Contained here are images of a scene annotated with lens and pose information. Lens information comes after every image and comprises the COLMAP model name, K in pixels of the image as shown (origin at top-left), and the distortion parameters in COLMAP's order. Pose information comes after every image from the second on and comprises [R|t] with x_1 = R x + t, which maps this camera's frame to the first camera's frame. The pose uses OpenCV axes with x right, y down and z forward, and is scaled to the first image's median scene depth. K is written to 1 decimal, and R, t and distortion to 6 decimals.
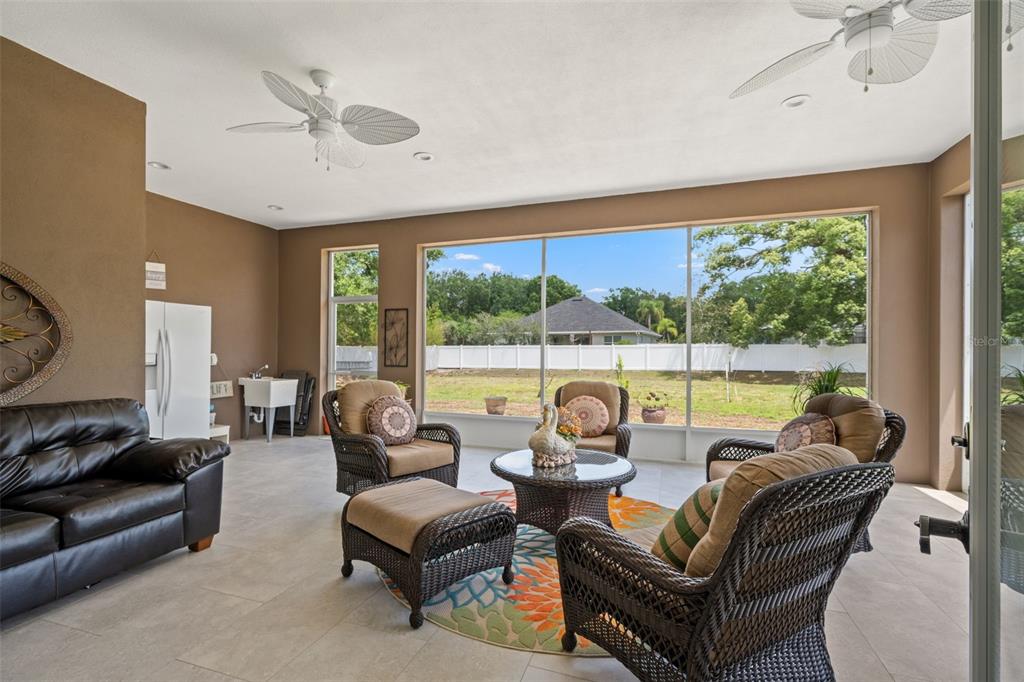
lens RADIAL K [[467.5, 0, 508.2], [0, 467.5, 349.3], [0, 0, 1]] dist [-0.001251, -0.000131]
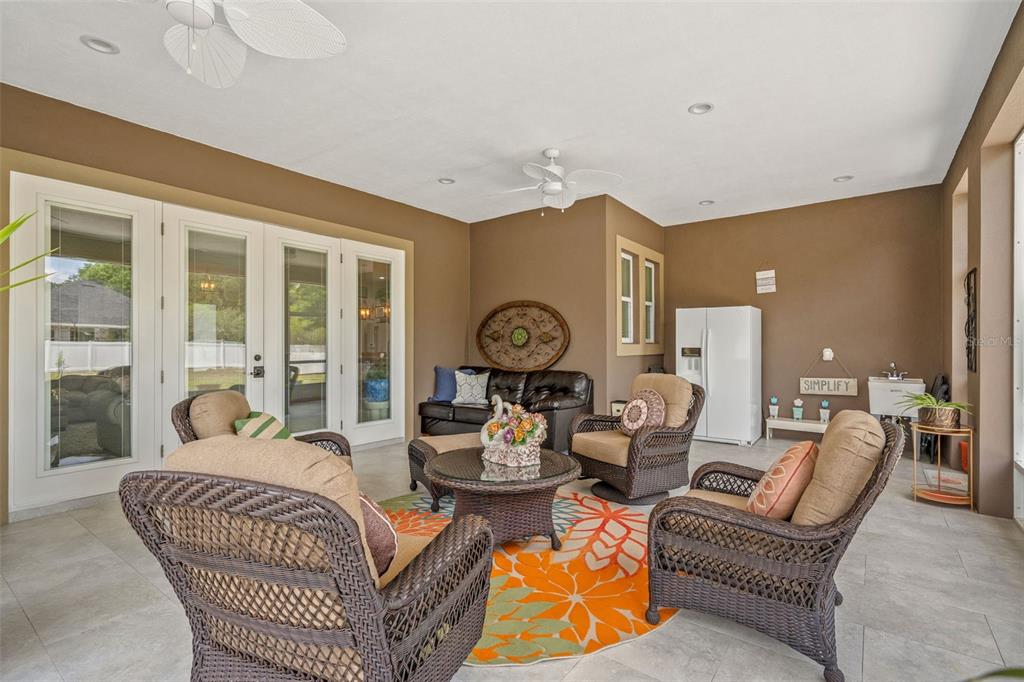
lens RADIAL K [[482.4, 0, 507.6], [0, 482.4, 346.8], [0, 0, 1]] dist [0.002017, 0.000018]
pose [[-0.308240, -0.000493, -0.951308, 0.604625], [0.002439, 0.999996, -0.001309, 0.006096], [0.951305, -0.002724, -0.308238, 0.766491]]
